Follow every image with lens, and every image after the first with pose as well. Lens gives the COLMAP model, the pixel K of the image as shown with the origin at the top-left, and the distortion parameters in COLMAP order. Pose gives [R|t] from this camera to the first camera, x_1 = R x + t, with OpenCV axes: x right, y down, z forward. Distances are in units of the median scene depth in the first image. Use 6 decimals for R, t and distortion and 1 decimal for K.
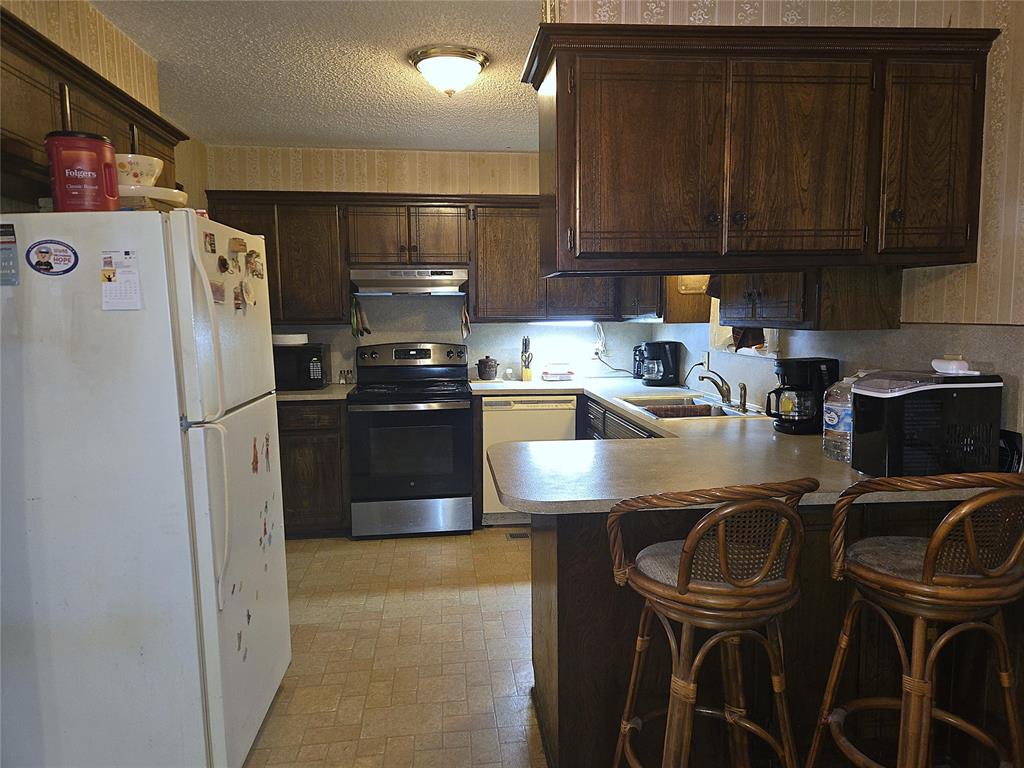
lens RADIAL K [[682.5, 0, 511.7], [0, 682.5, 384.3], [0, 0, 1]] dist [0.054466, -0.035579]
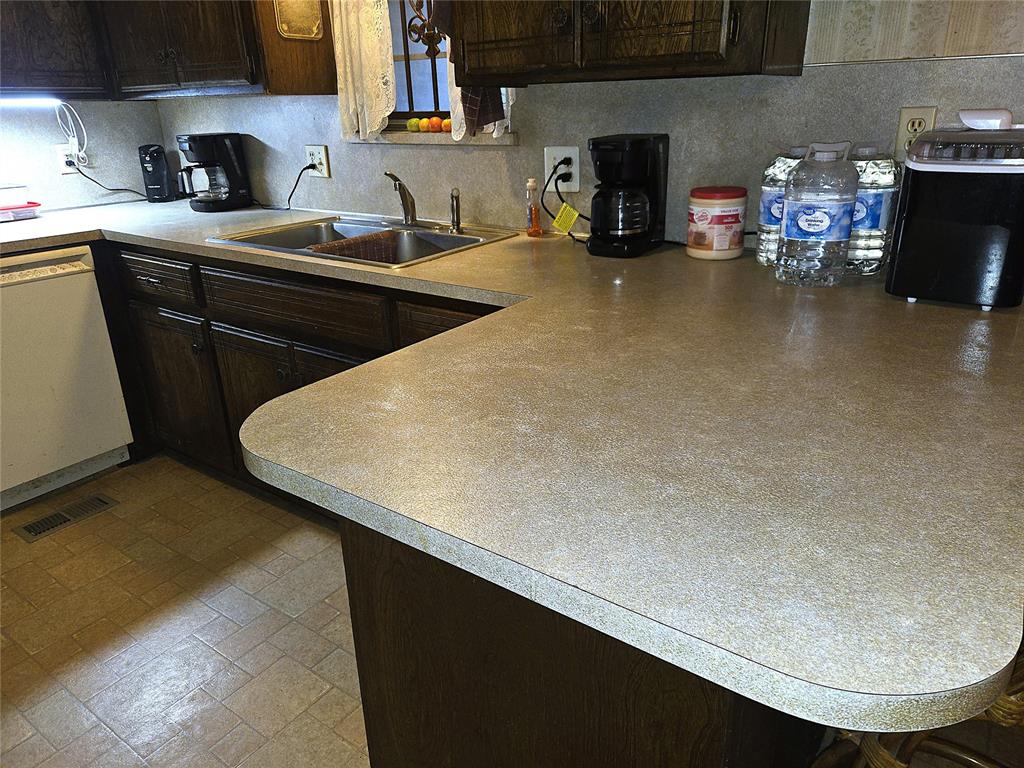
lens RADIAL K [[682.5, 0, 512.9], [0, 682.5, 378.1], [0, 0, 1]] dist [0.054466, -0.035579]
pose [[0.658251, -0.282671, 0.697712, -0.095165], [0.094795, 0.950572, 0.295681, -0.013346], [-0.746806, -0.128492, 0.652511, 0.383347]]
